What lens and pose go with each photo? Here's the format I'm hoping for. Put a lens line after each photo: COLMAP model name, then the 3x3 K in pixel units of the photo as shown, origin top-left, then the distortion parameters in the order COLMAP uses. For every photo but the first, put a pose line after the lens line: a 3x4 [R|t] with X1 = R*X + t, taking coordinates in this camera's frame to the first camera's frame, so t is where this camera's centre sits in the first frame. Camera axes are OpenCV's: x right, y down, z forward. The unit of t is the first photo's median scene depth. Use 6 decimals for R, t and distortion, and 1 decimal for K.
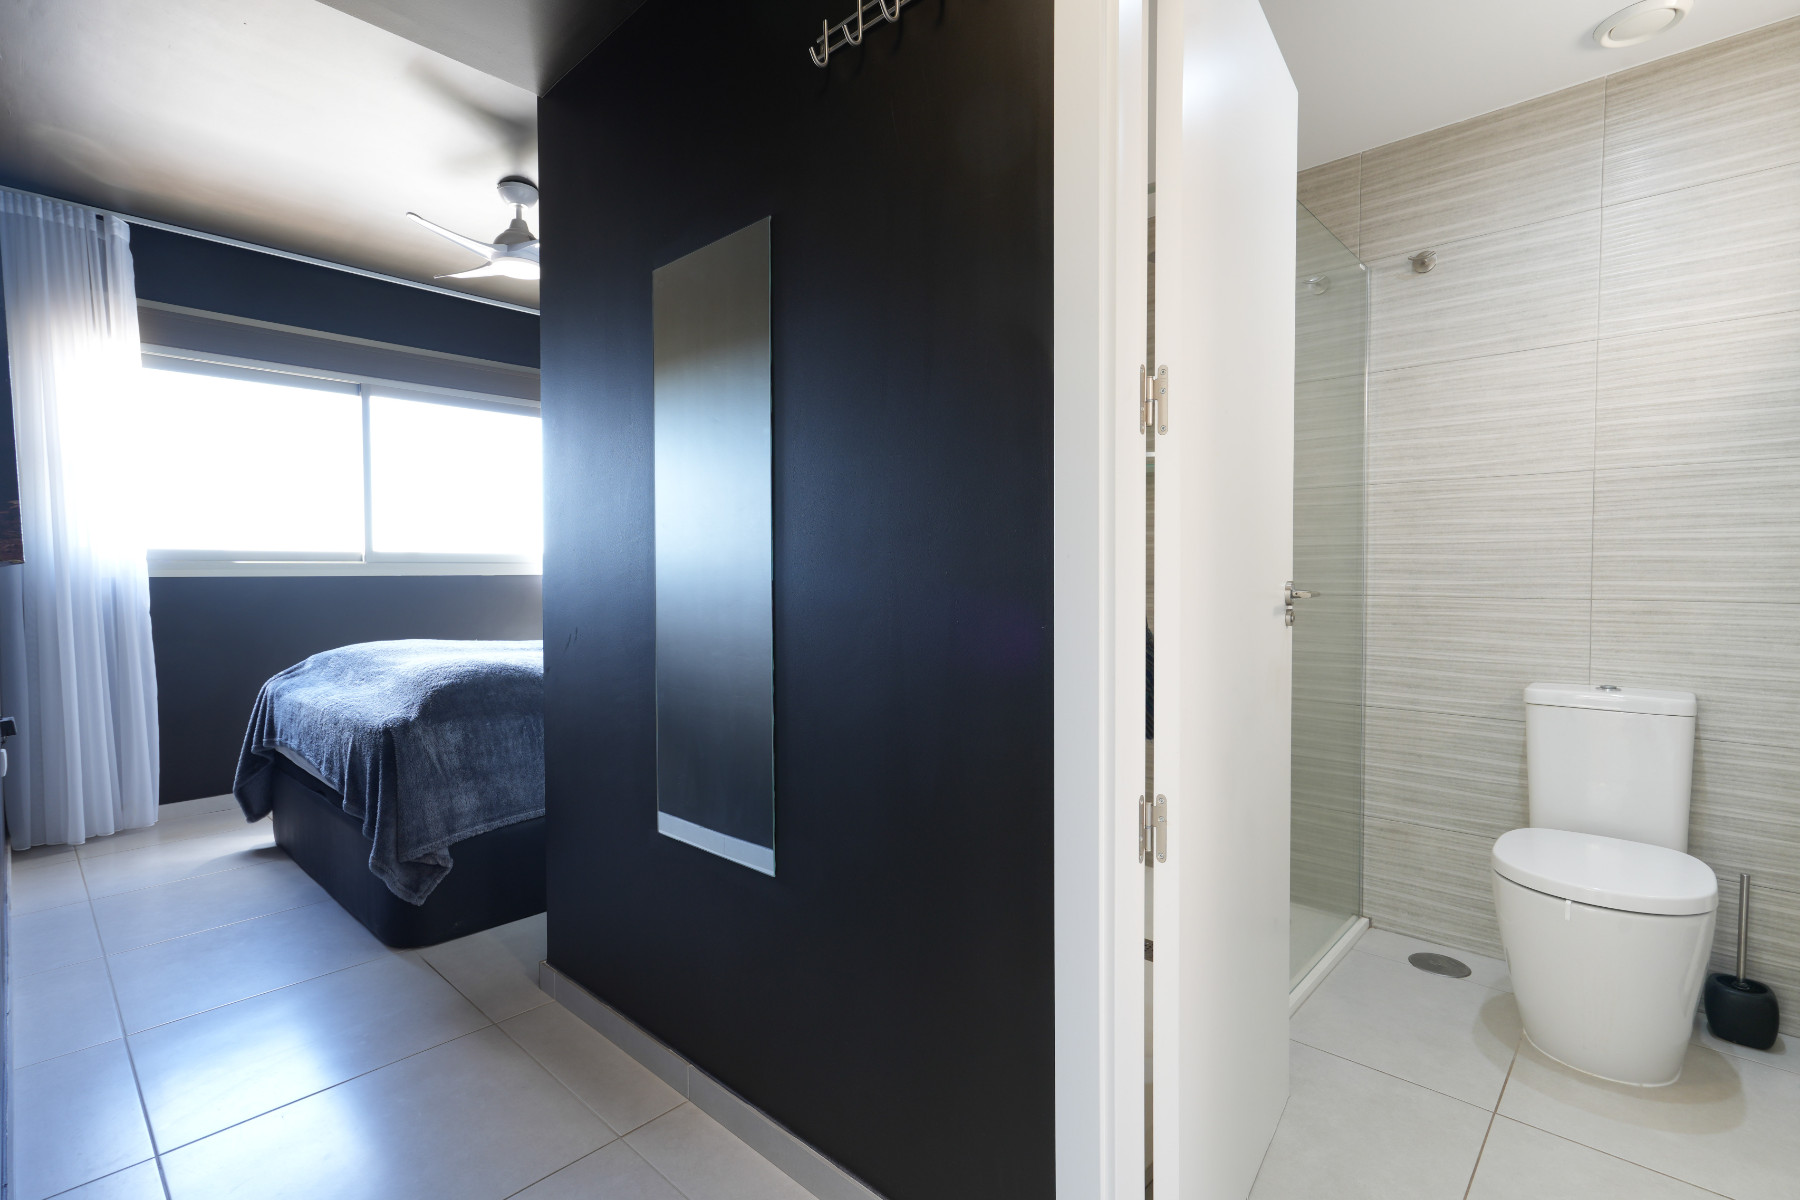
lens RADIAL K [[832.4, 0, 880.5], [0, 832.4, 637.8], [0, 0, 1]] dist [0.001317, 0.004744]
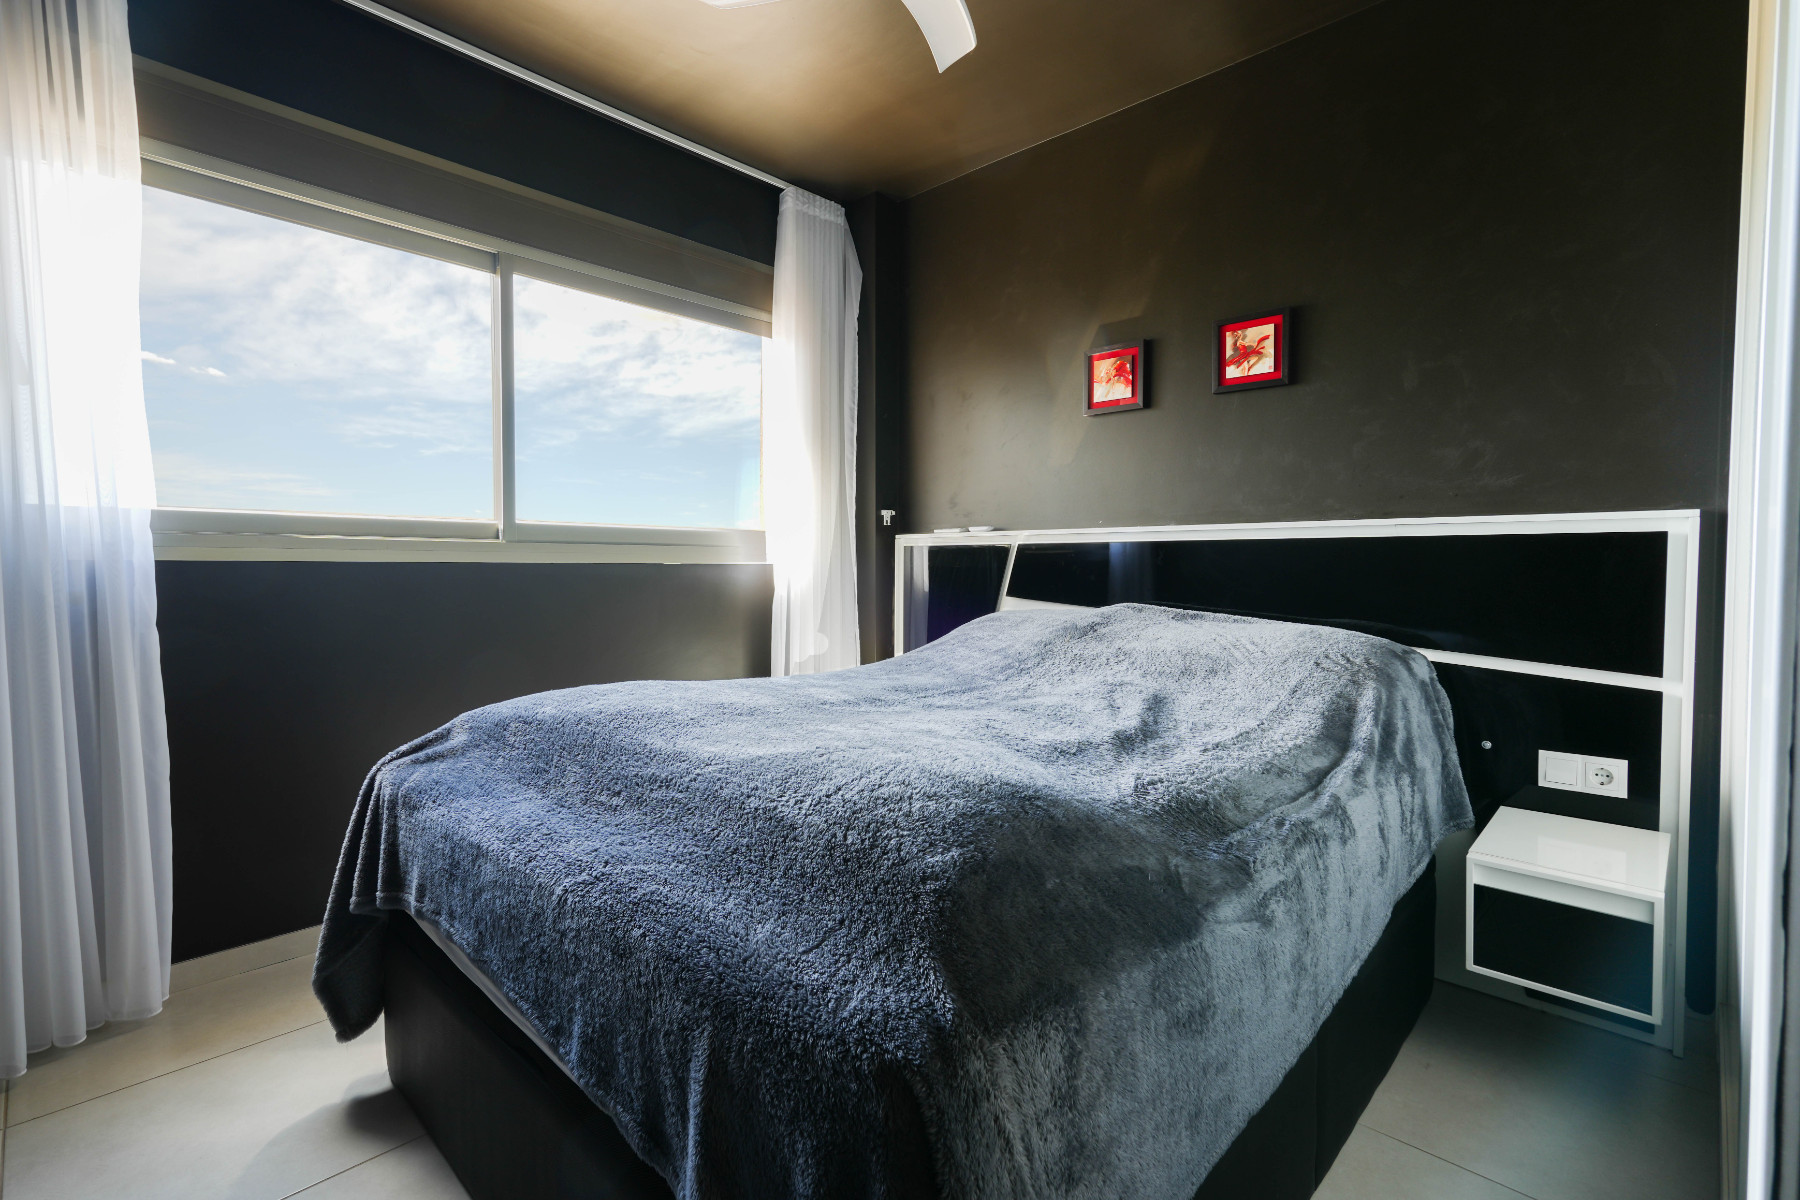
lens RADIAL K [[832.4, 0, 898.7], [0, 832.4, 638.2], [0, 0, 1]] dist [0.001317, 0.004744]
pose [[0.999896, 0.009710, -0.010668, -0.381730], [-0.009625, 0.999921, 0.008078, -0.030592], [0.010745, -0.007975, 0.999910, 0.457936]]
